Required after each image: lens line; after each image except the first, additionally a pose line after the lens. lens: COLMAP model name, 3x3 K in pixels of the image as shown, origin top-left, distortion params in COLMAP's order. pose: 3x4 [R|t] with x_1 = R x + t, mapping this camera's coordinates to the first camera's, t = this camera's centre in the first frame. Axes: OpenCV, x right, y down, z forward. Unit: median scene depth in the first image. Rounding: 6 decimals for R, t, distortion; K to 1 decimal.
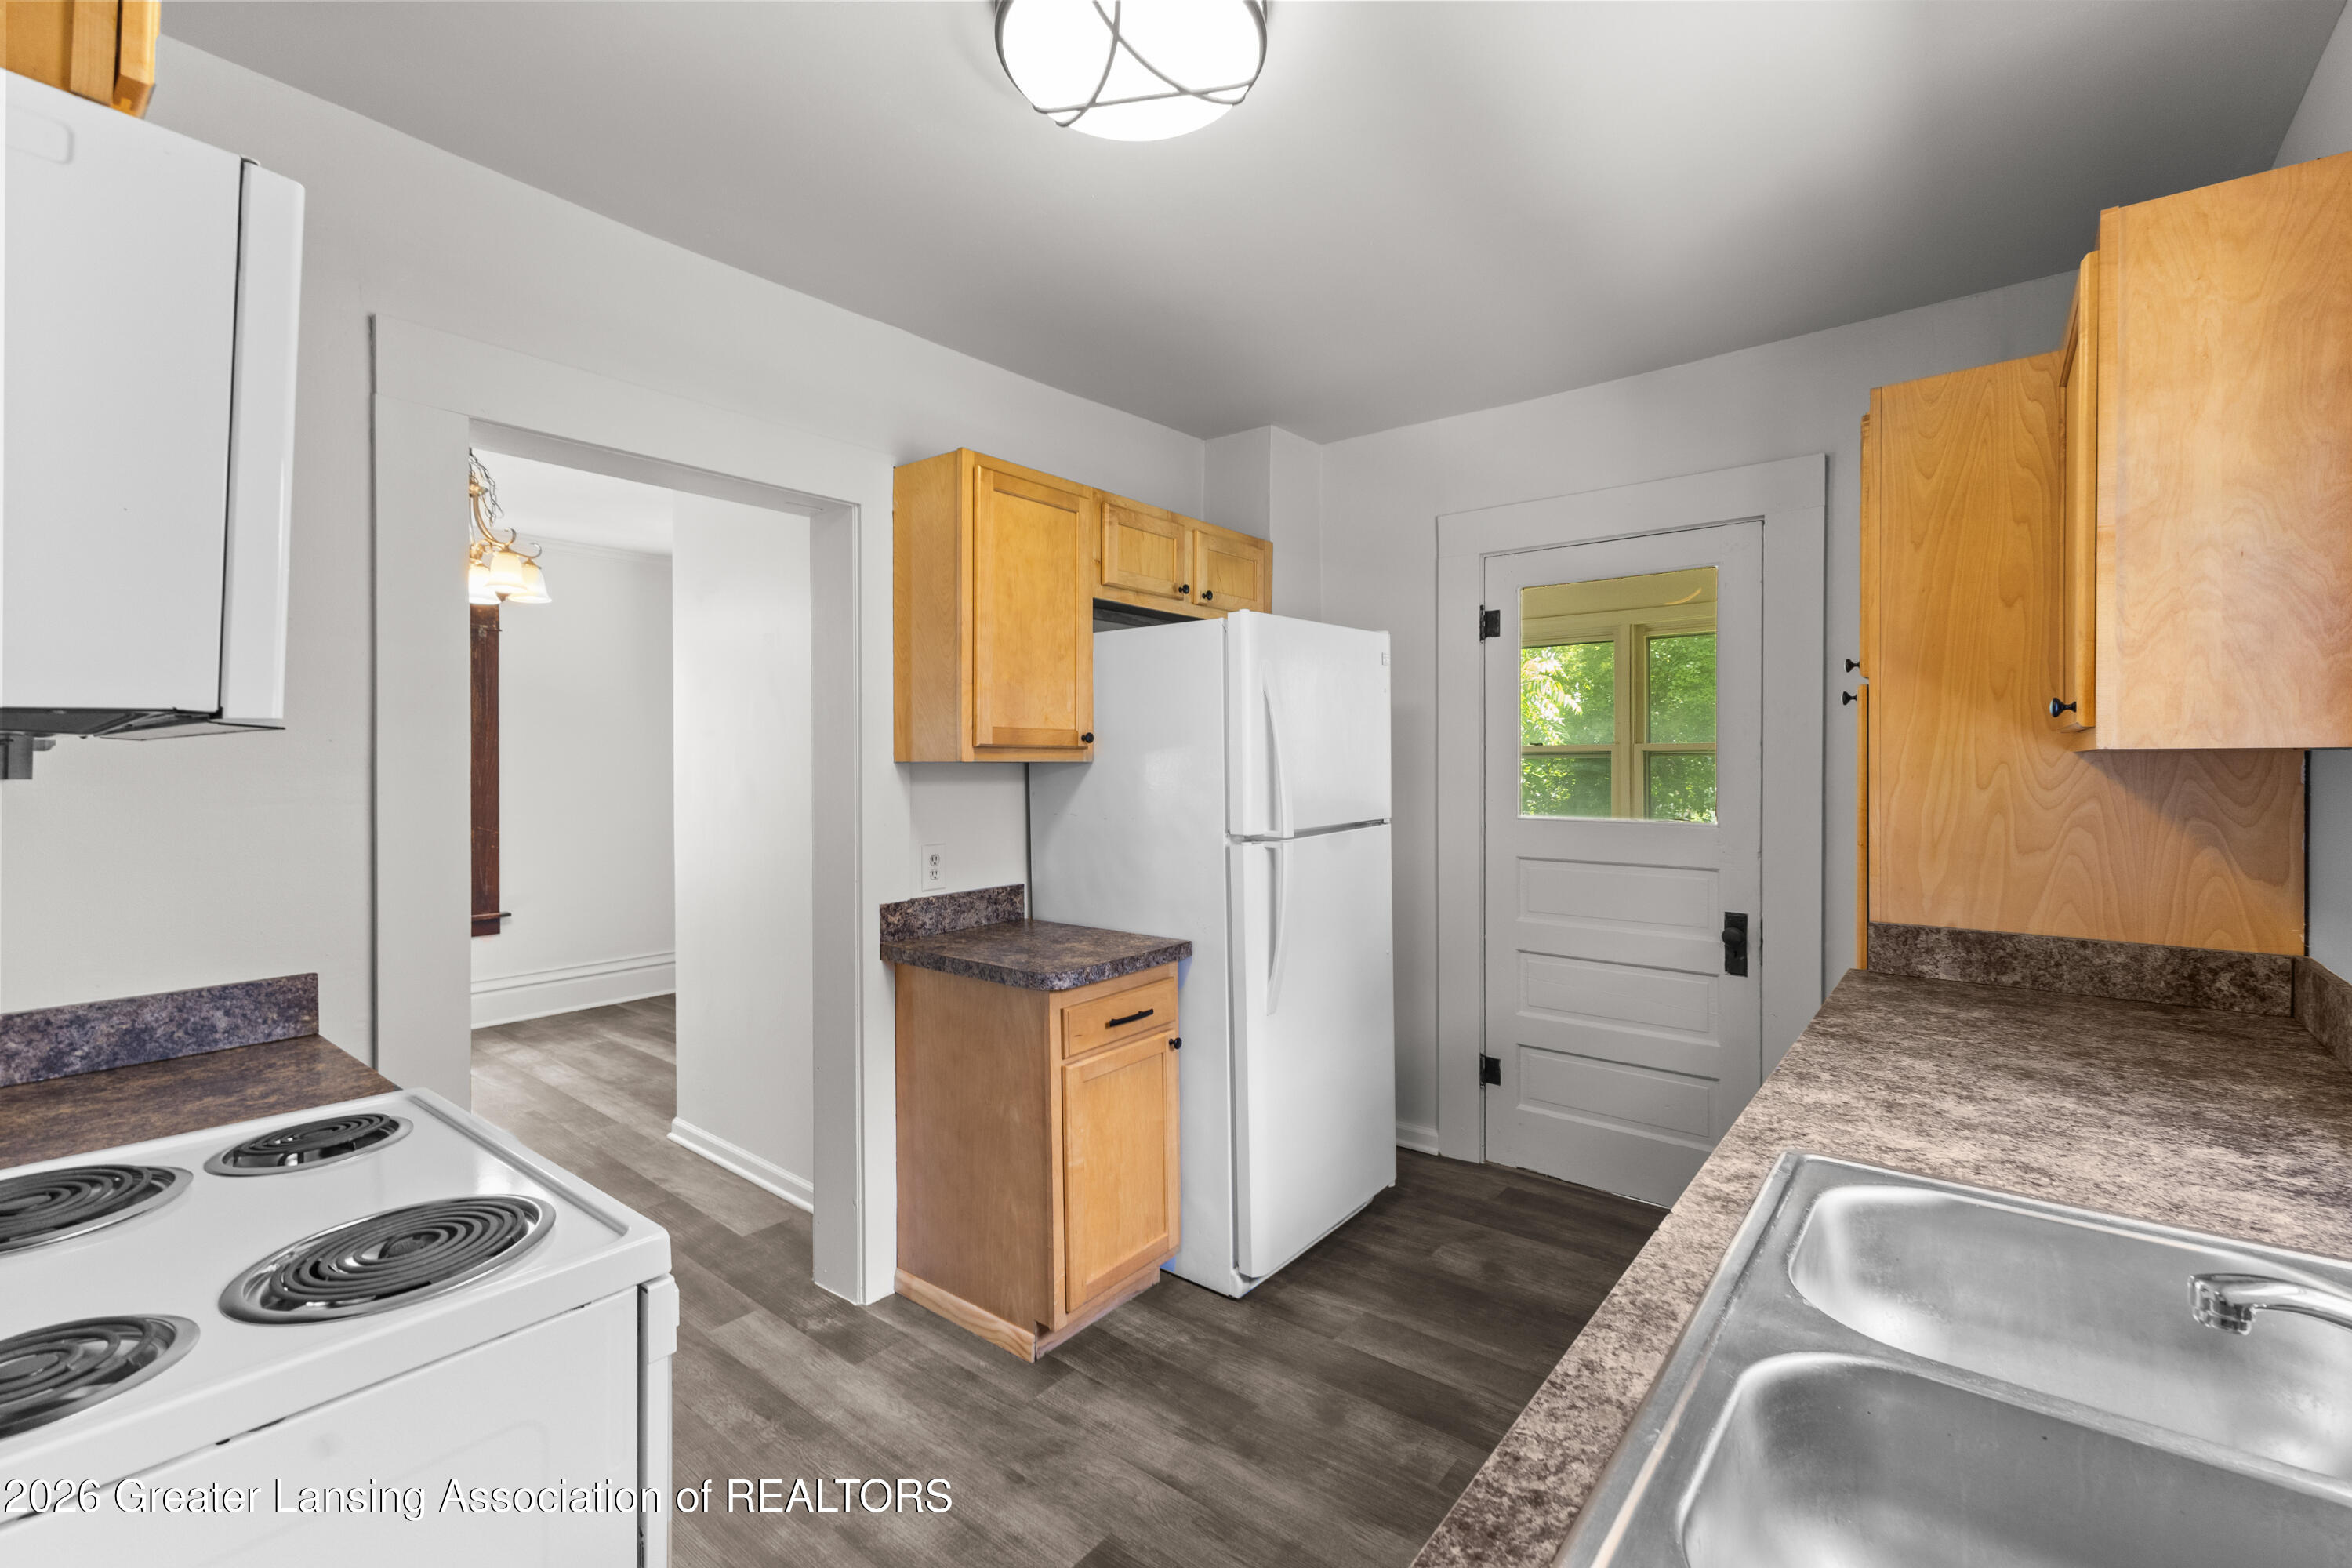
lens RADIAL K [[1025.5, 0, 1164.1], [0, 1025.5, 770.2], [0, 0, 1]] dist [0.016685, 0.003558]
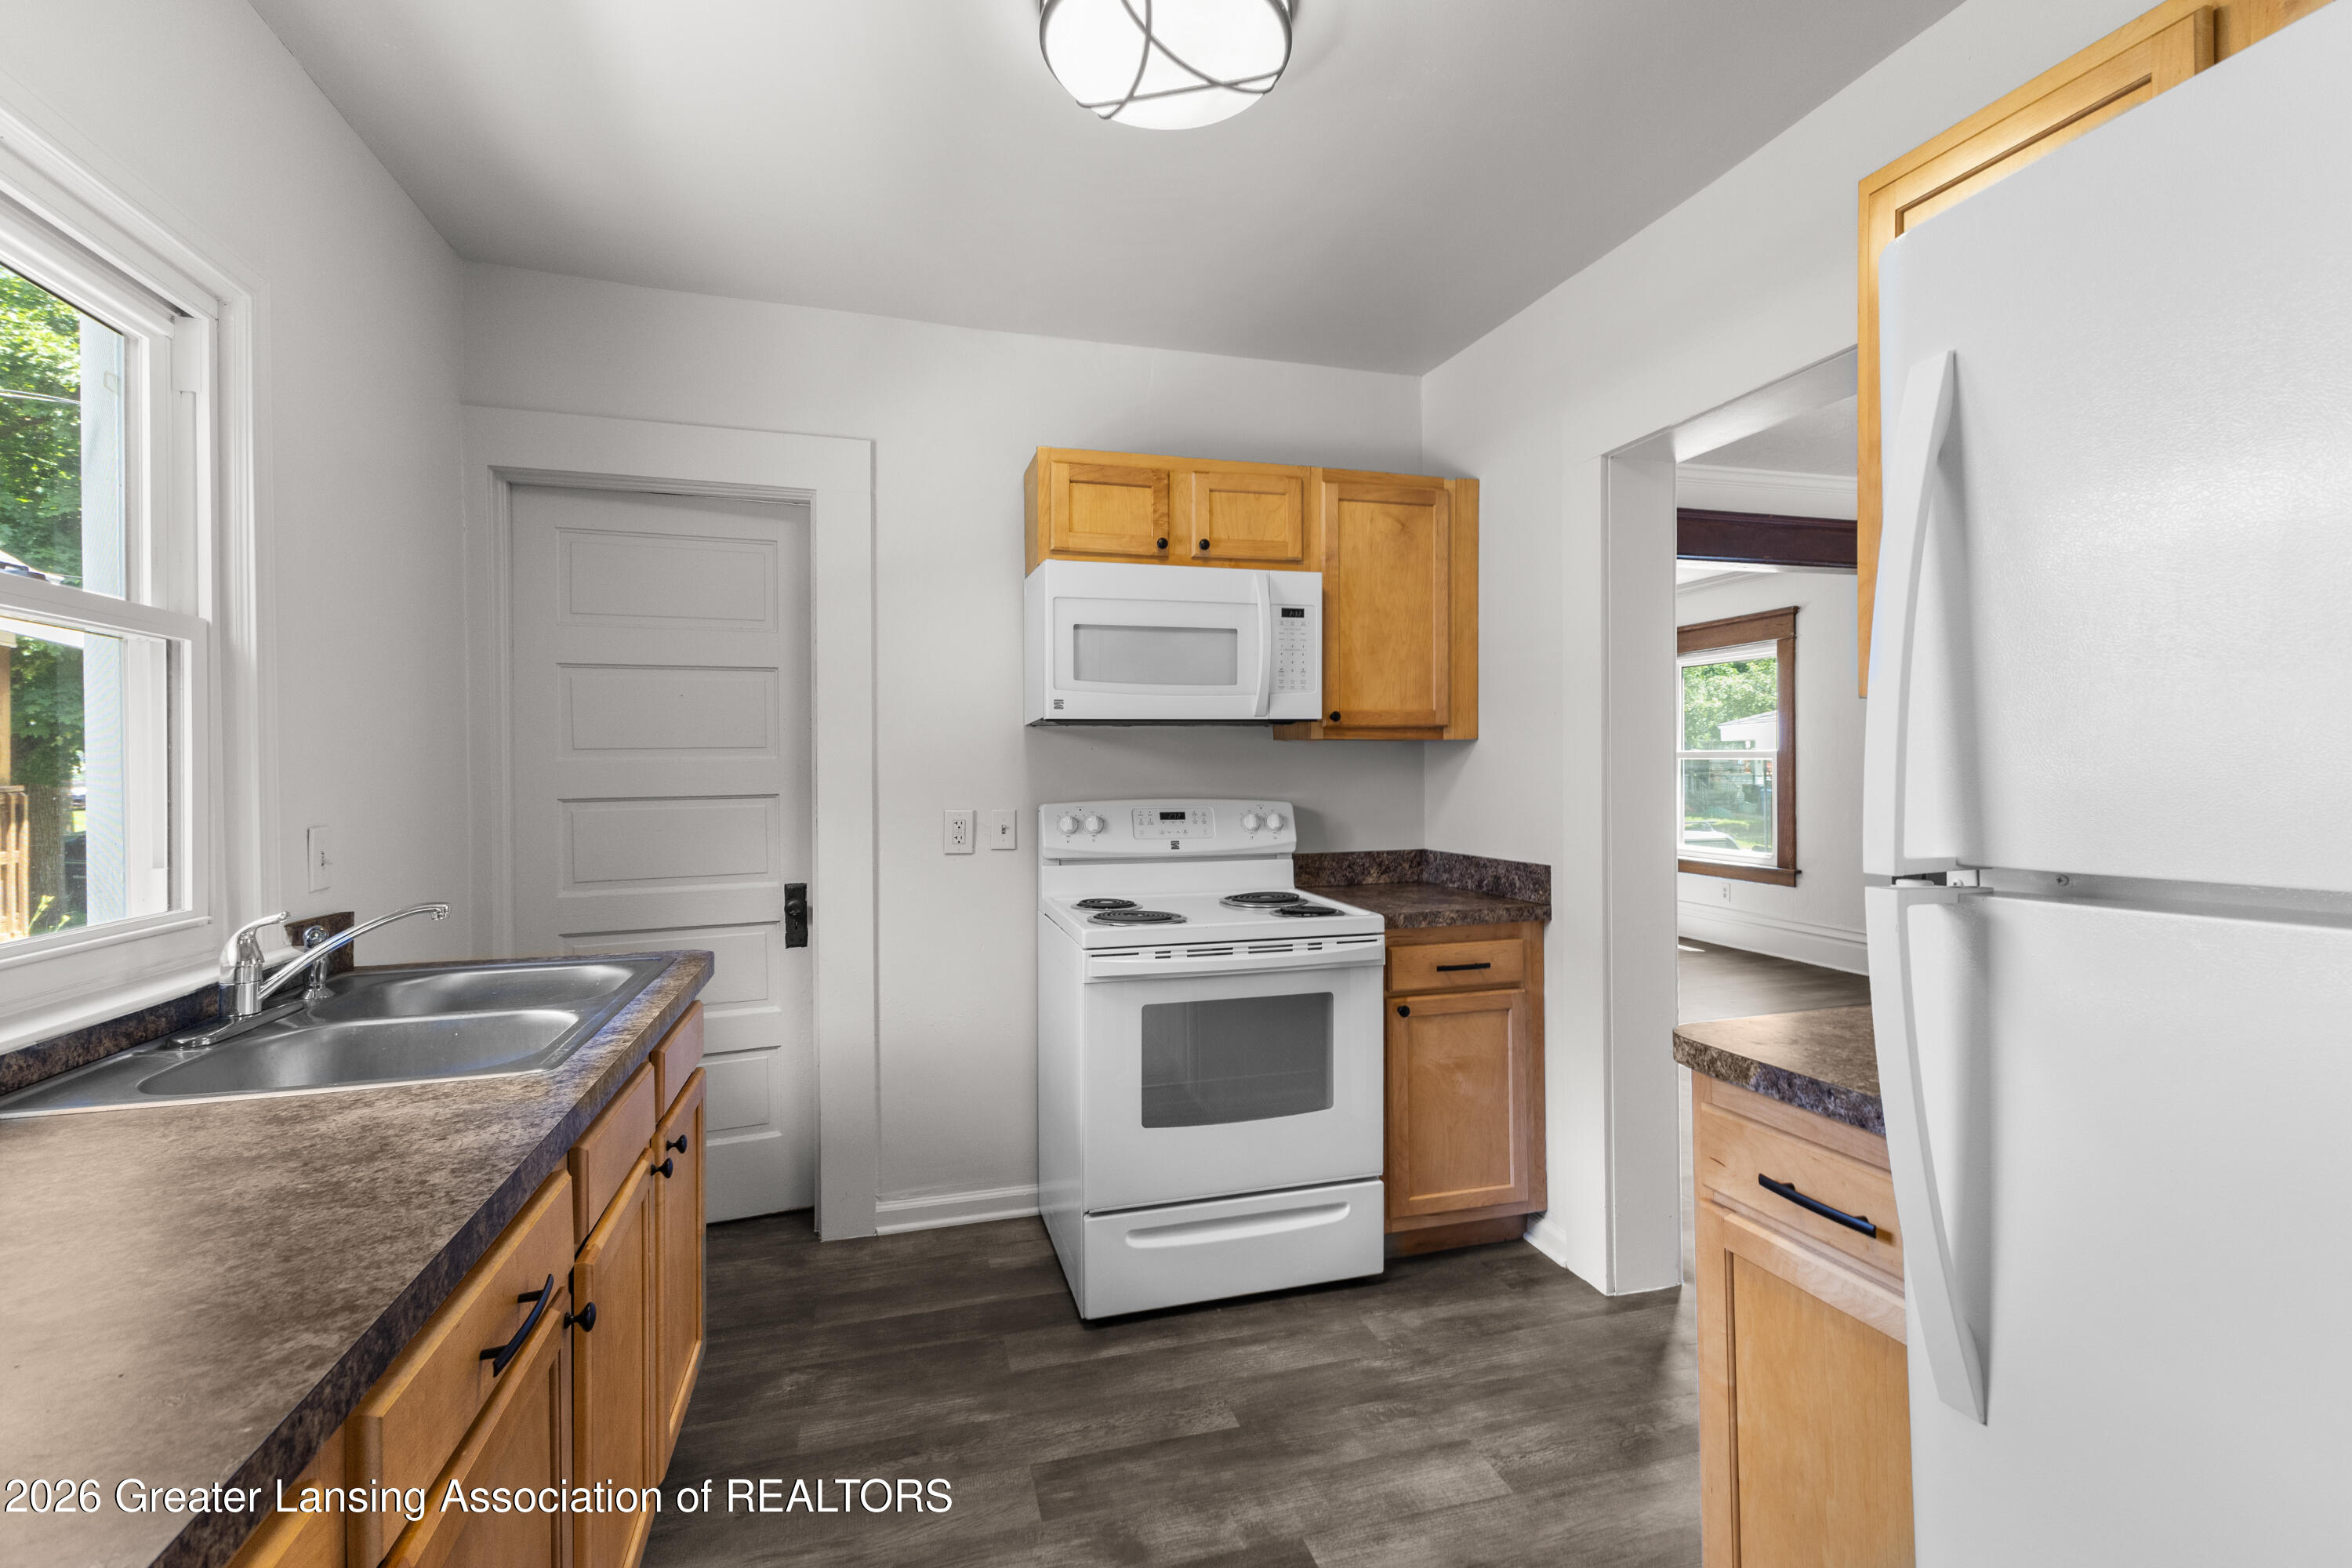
lens RADIAL K [[1025.5, 0, 1167.4], [0, 1025.5, 773.0], [0, 0, 1]] dist [0.016685, 0.003558]
pose [[-0.561467, 0.012956, -0.827398, 0.957953], [0.001693, 0.999893, 0.014509, 0.049625], [0.827498, 0.006745, -0.561429, 1.806387]]
